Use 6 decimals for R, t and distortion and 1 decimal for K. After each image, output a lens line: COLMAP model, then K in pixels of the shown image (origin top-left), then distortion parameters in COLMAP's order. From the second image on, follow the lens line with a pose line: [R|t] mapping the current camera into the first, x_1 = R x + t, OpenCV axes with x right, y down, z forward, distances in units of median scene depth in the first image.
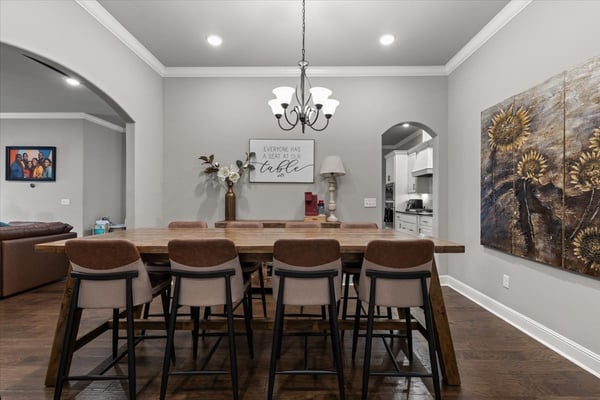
lens RADIAL K [[277.9, 0, 300.0], [0, 277.9, 200.0], [0, 0, 1]] dist [-0.000339, 0.000009]
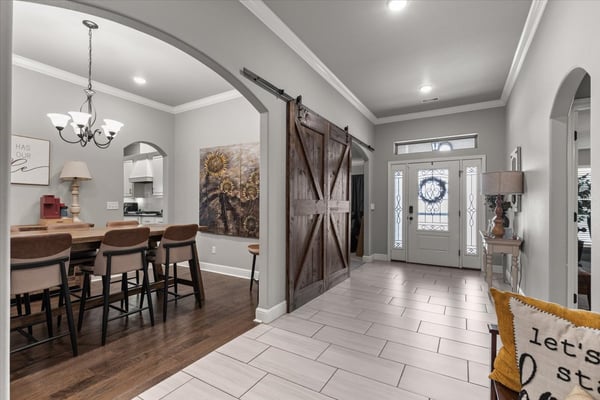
lens RADIAL K [[277.9, 0, 300.0], [0, 277.9, 200.0], [0, 0, 1]] dist [-0.000339, 0.000009]
pose [[0.512011, 0.014445, 0.858857, -0.500984], [-0.004411, 0.999890, -0.014187, -0.001000], [-0.858968, 0.003476, 0.512018, -0.375330]]
